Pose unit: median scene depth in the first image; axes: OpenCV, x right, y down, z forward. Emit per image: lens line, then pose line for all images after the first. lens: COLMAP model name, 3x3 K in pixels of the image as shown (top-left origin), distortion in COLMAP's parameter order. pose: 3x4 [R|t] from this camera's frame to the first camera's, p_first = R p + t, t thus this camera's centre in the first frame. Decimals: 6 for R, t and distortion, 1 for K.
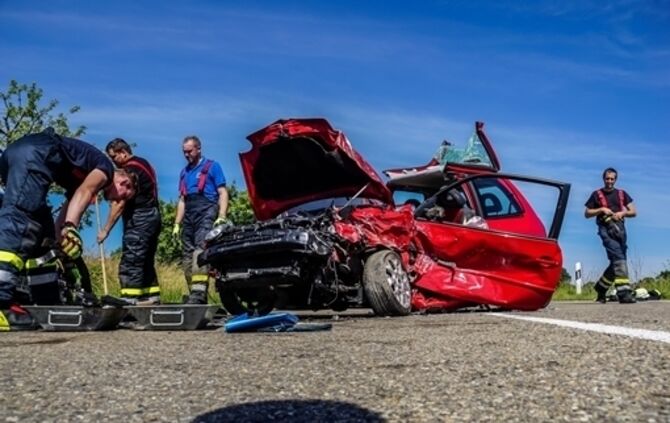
lens RADIAL K [[529.3, 0, 331.0], [0, 529.3, 217.9], [0, 0, 1]] dist [-0.172523, 0.106655]
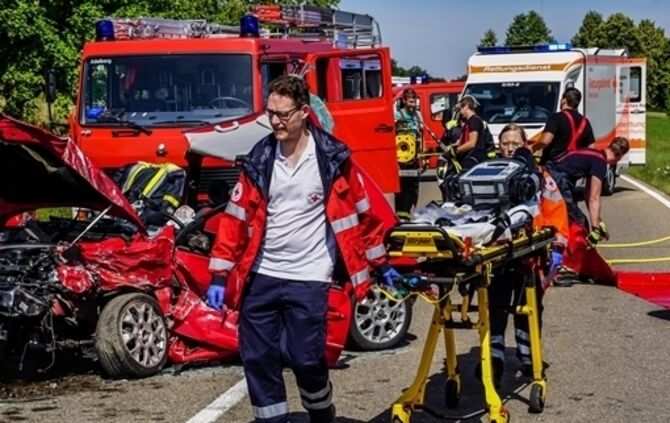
lens RADIAL K [[1507.4, 0, 333.8], [0, 1507.4, 230.9], [0, 0, 1]] dist [0.401487, 0.000000]
pose [[0.999150, 0.004585, -0.040968, 0.497953], [0.005391, 0.970728, 0.240123, -0.572875], [0.040870, -0.240139, 0.969878, -1.180726]]
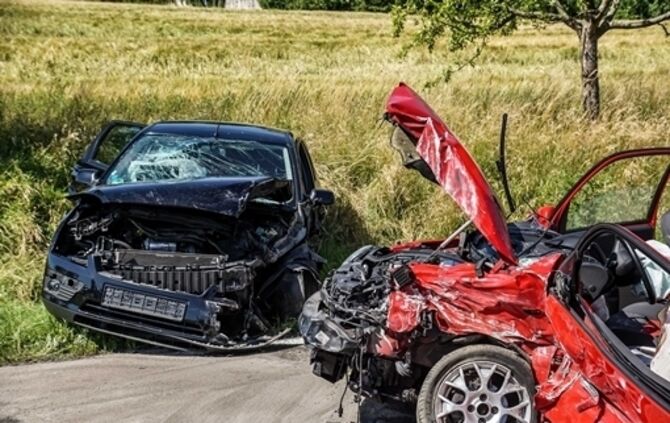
lens RADIAL K [[1096.8, 0, 335.7], [0, 1096.8, 213.9], [0, 0, 1]] dist [0.163460, 0.000000]
pose [[0.481384, 0.103631, -0.870362, 1.006003], [0.152121, 0.968039, 0.199397, -0.320009], [0.863208, -0.228387, 0.450234, 0.374453]]
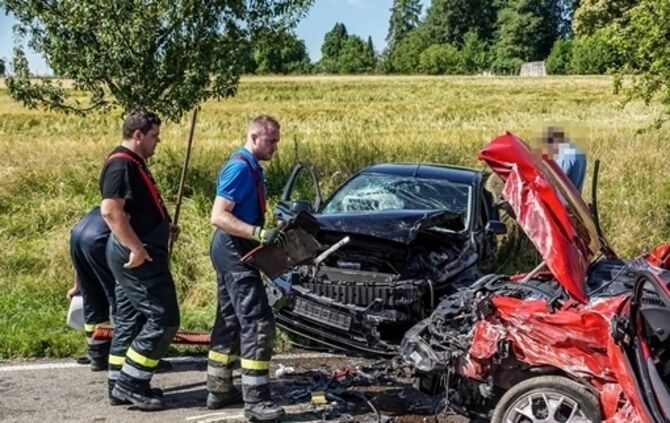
lens RADIAL K [[823.2, 0, 334.3], [0, 823.2, 213.5], [0, 0, 1]] dist [0.041800, 0.000000]
pose [[0.183908, 0.092287, -0.978601, 0.931857], [0.180612, 0.975459, 0.125933, -0.272327], [0.966208, -0.199907, 0.162727, 0.641636]]
